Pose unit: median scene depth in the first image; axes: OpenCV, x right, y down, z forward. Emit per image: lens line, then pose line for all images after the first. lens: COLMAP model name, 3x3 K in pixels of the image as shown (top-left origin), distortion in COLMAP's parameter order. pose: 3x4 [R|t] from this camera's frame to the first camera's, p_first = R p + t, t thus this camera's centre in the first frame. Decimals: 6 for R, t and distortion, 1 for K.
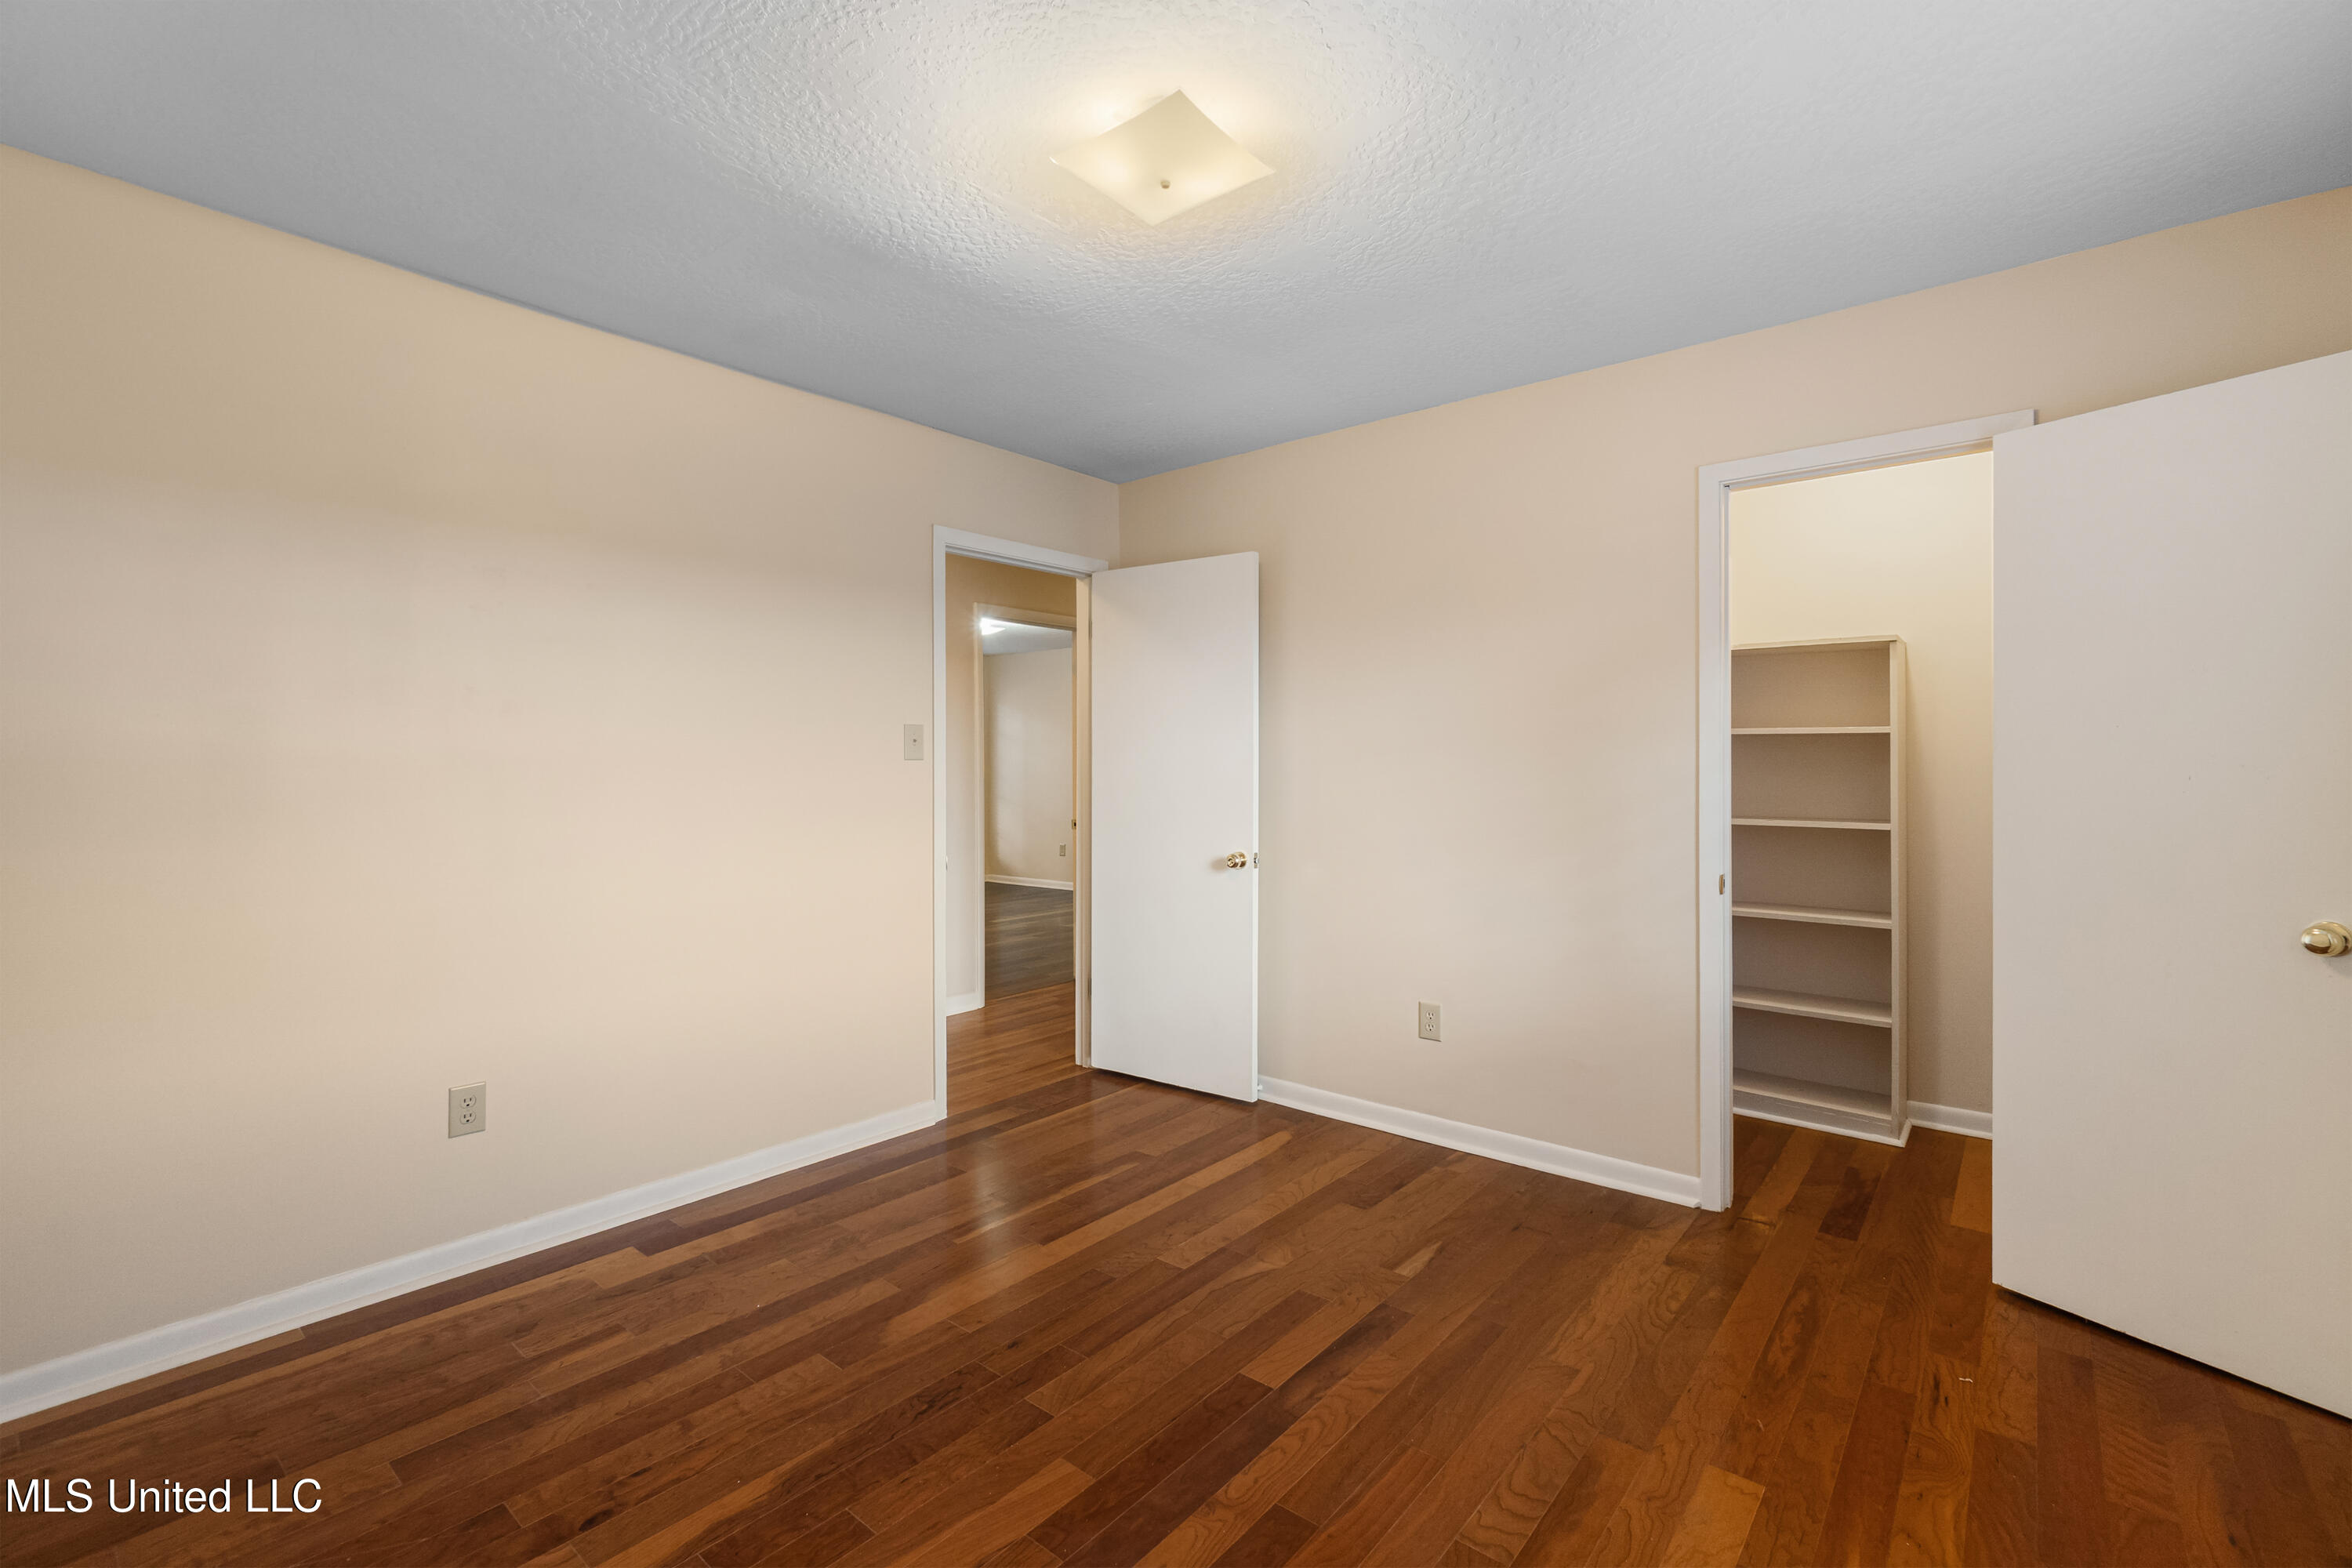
lens RADIAL K [[1047.2, 0, 1178.4], [0, 1047.2, 760.1], [0, 0, 1]] dist [0.000888, 0.000155]
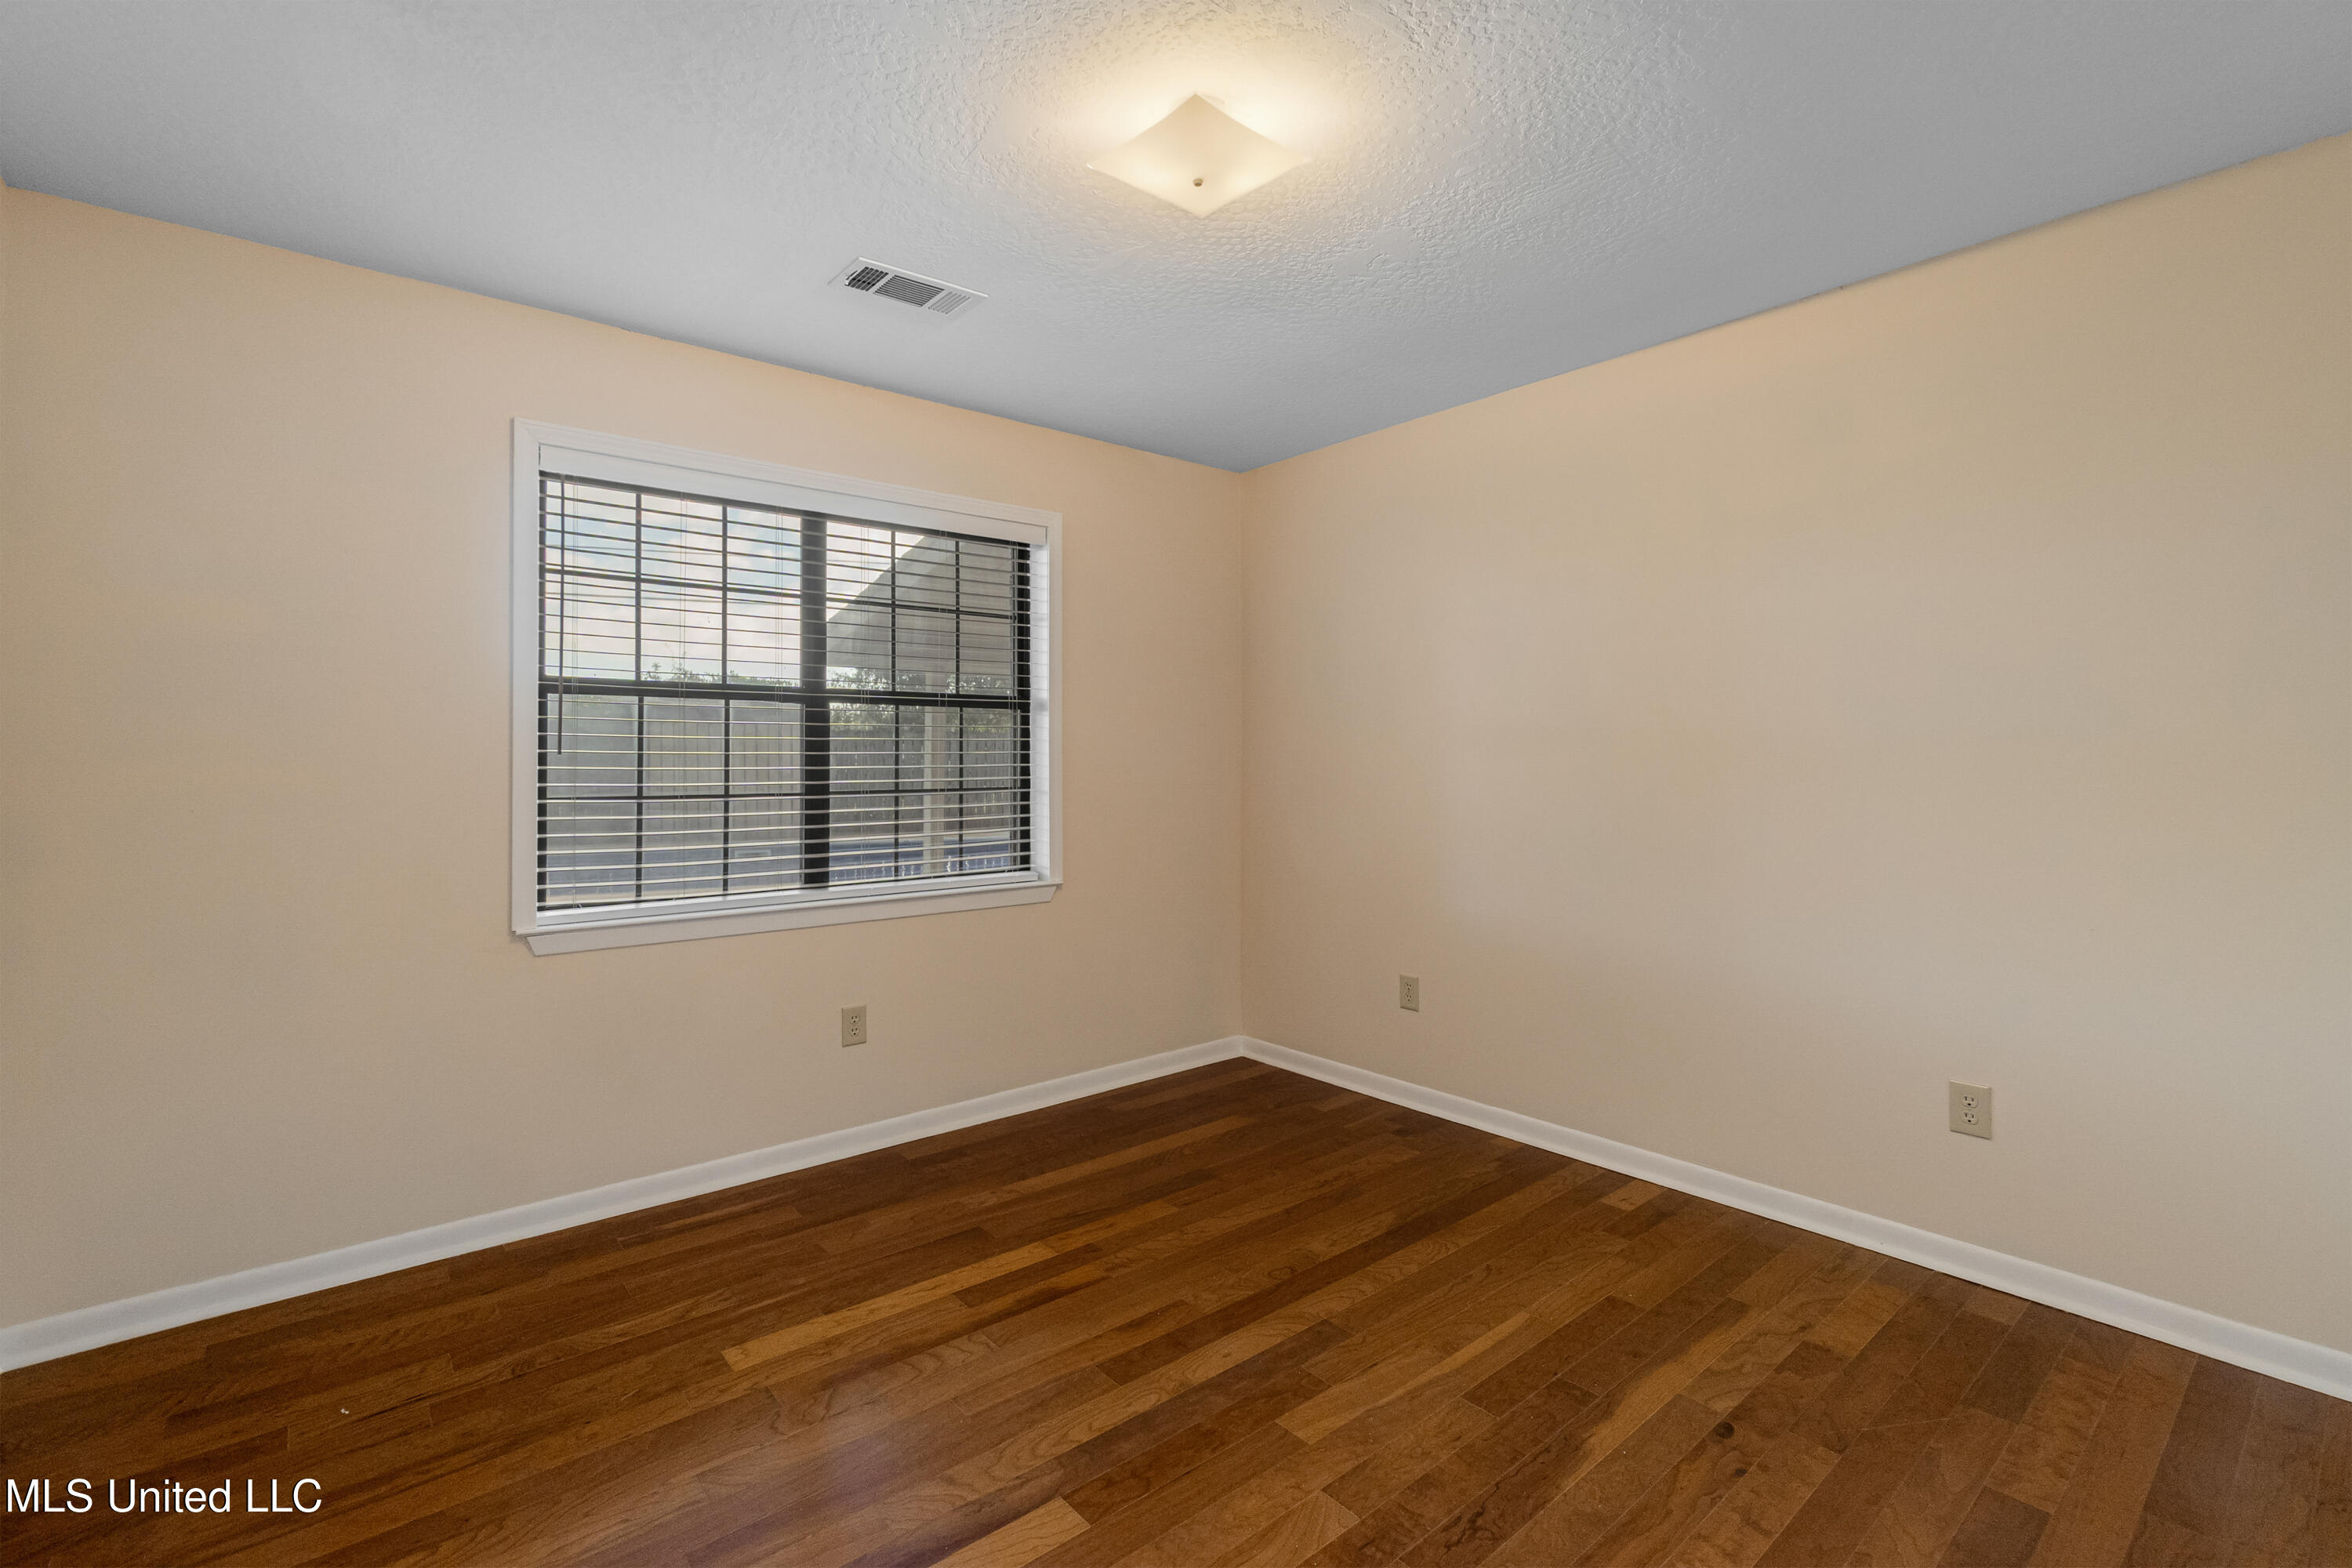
lens RADIAL K [[1047.2, 0, 1178.4], [0, 1047.2, 760.1], [0, 0, 1]] dist [0.000888, 0.000155]
pose [[-0.984160, 0.004216, 0.177230, -0.173351], [0.004493, 0.999989, 0.001162, 0.011357], [-0.177223, 0.001939, -0.984169, 2.057116]]
